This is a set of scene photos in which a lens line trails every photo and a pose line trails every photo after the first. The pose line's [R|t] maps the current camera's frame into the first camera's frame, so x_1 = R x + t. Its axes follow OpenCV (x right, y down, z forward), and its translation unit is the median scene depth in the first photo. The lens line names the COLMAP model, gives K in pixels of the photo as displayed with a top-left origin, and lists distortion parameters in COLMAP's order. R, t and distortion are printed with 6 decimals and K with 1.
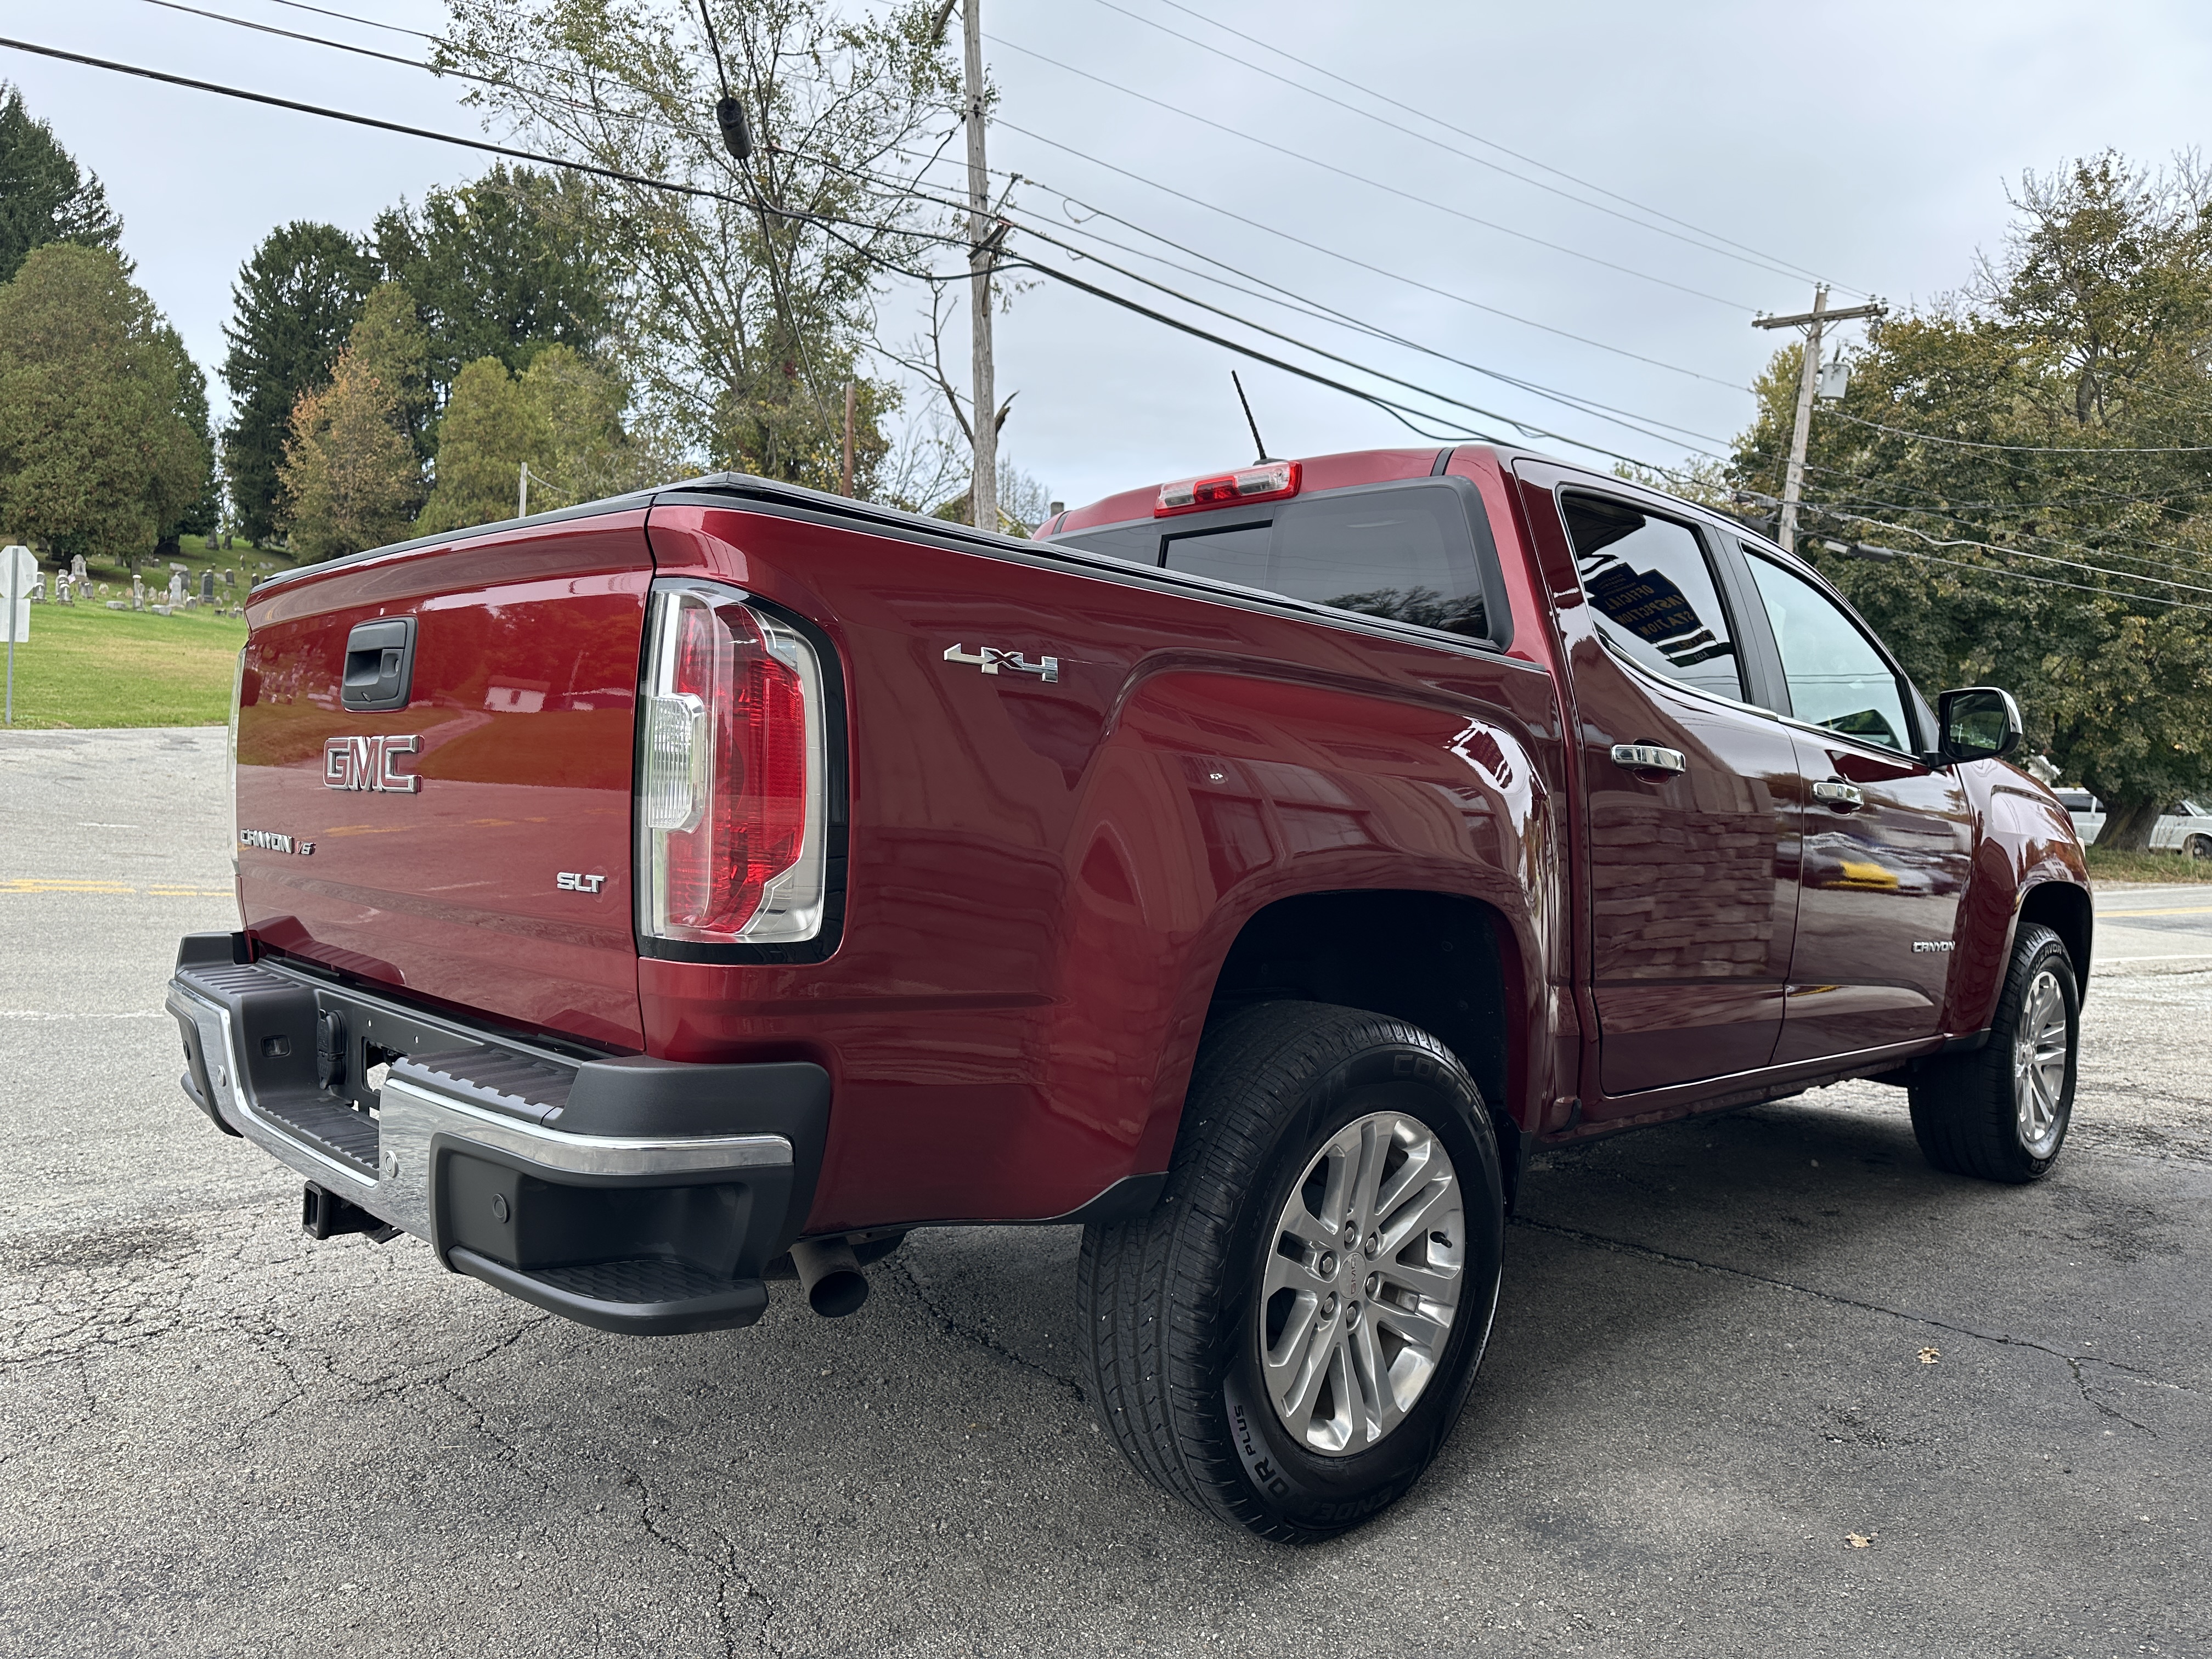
lens RADIAL K [[1550.6, 0, 1125.1], [0, 1550.6, 812.4], [0, 0, 1]] dist [0.048522, -0.075473]
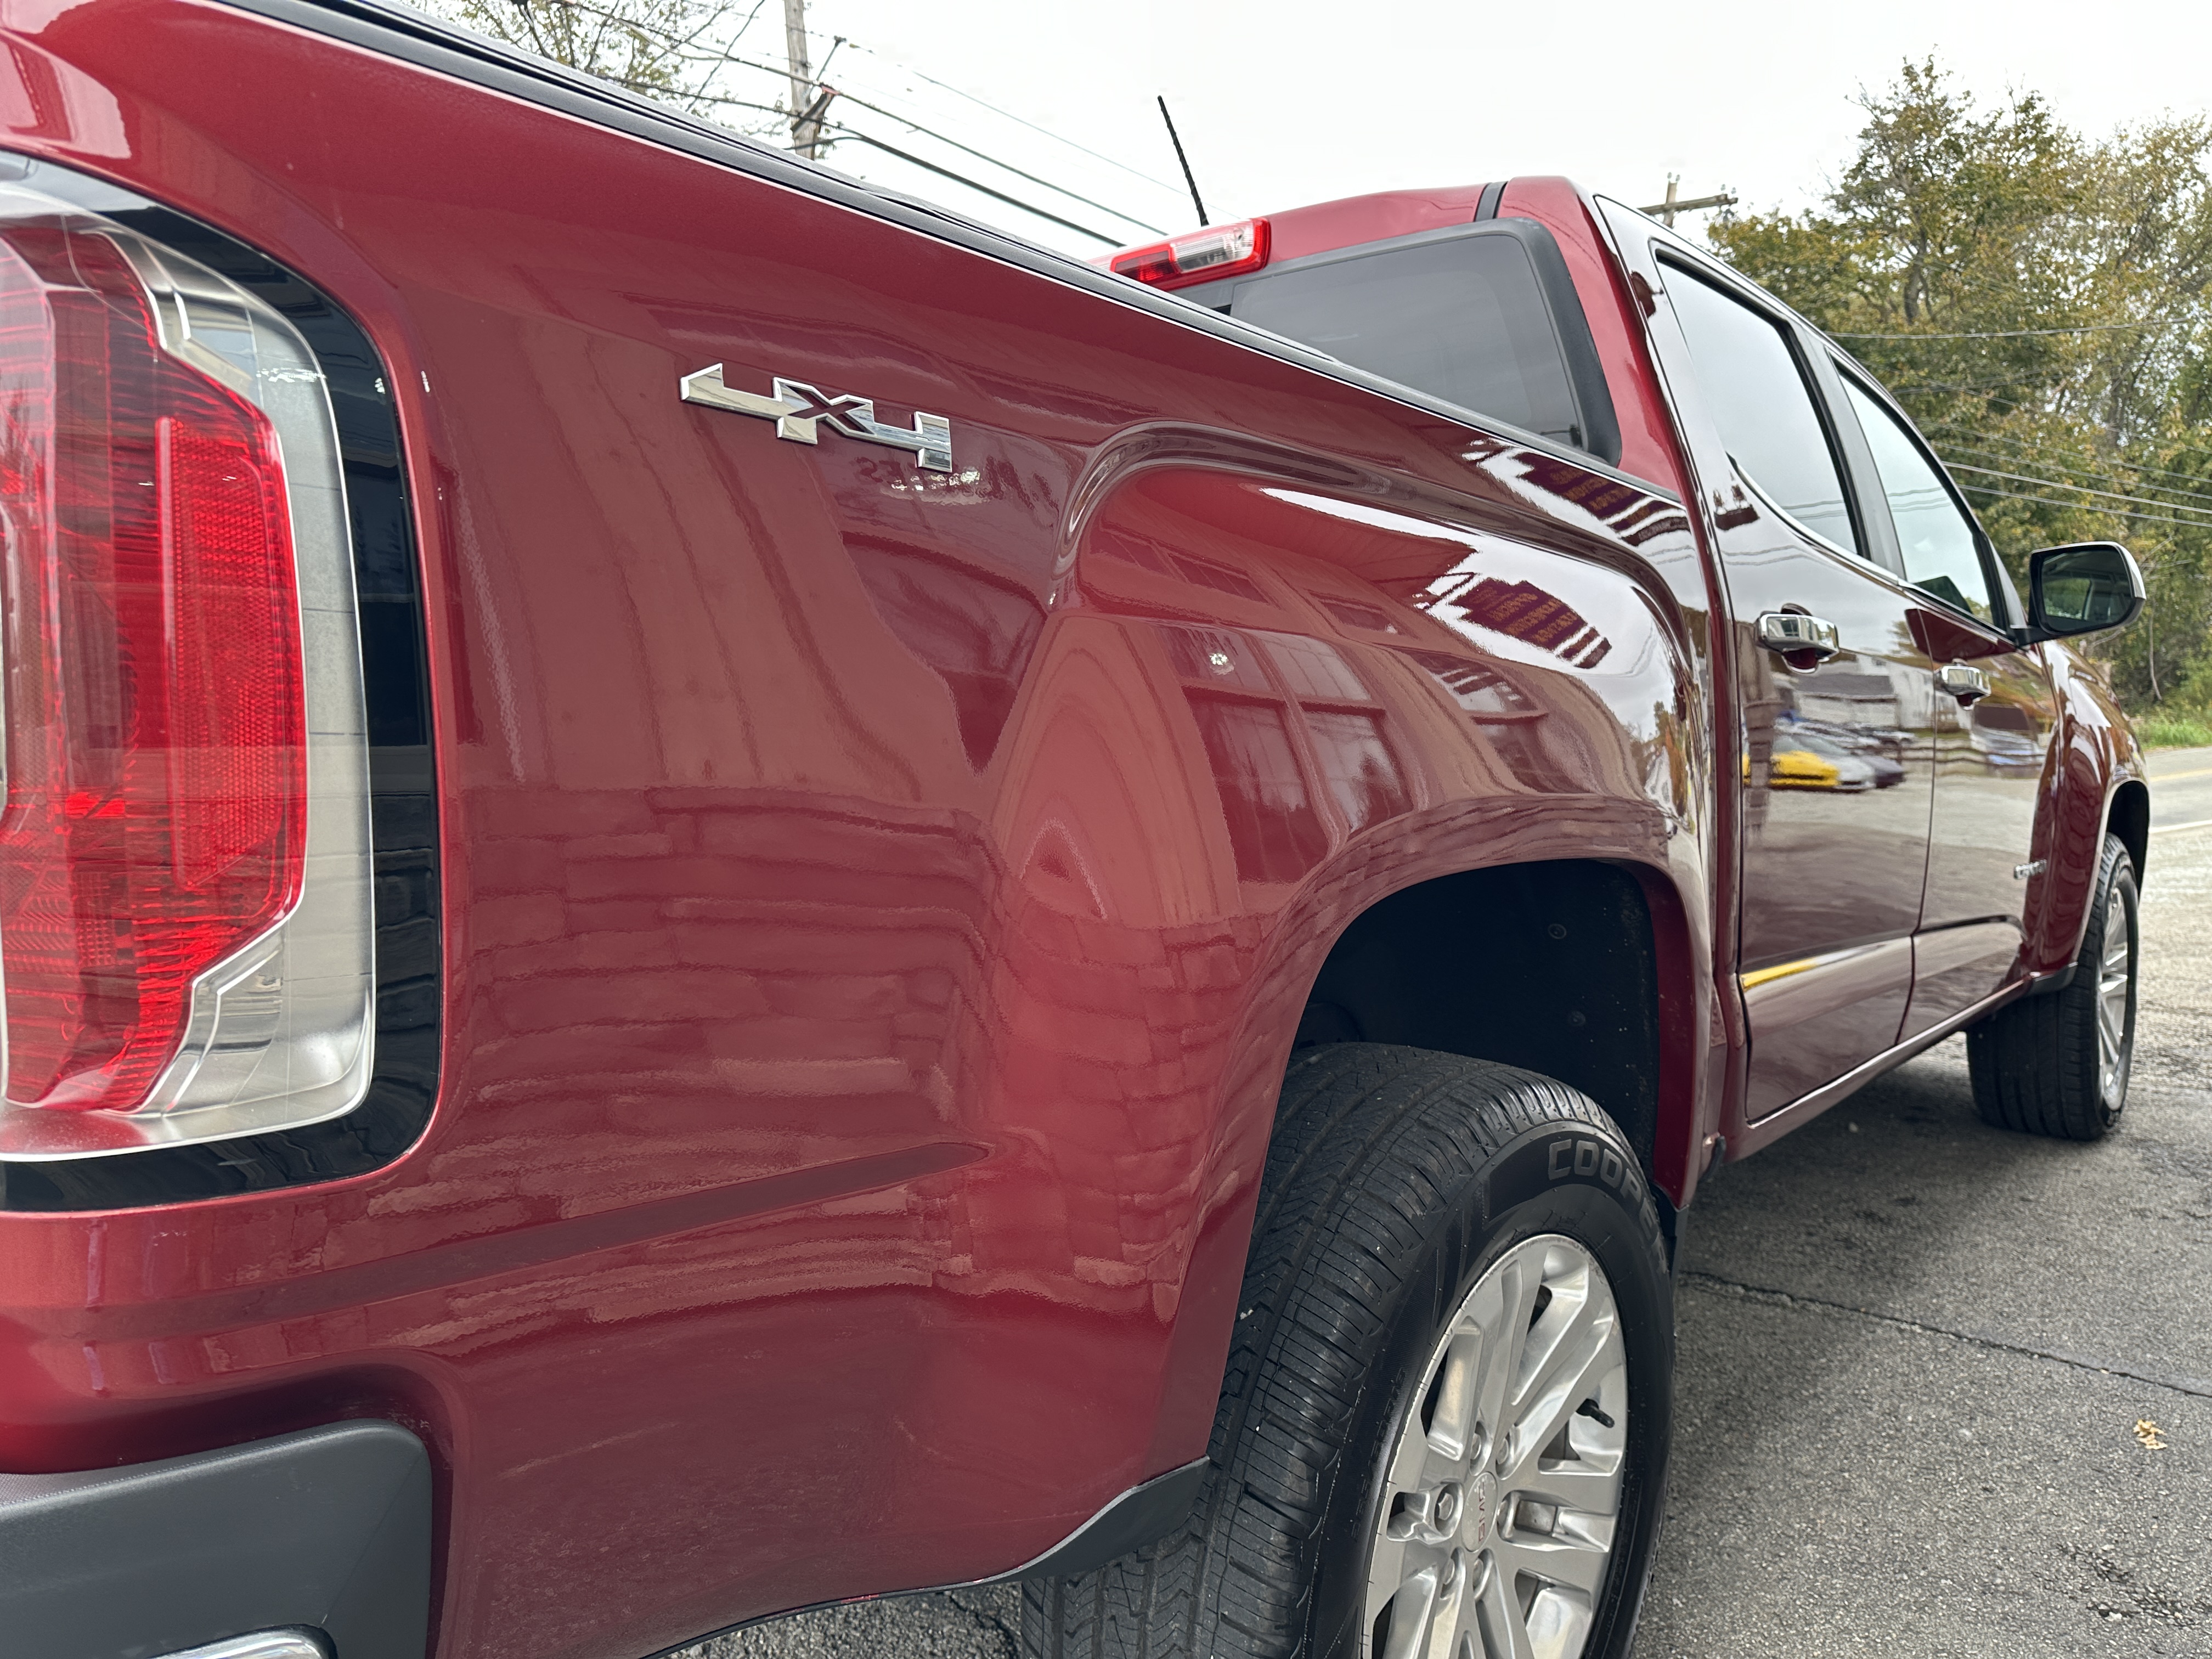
lens RADIAL K [[1550.6, 0, 1125.1], [0, 1550.6, 812.4], [0, 0, 1]] dist [0.048522, -0.075473]
pose [[0.995160, -0.040349, 0.089603, -0.019910], [0.035713, 0.997969, 0.052755, -0.002620], [-0.091550, -0.049300, 0.994579, 0.281785]]
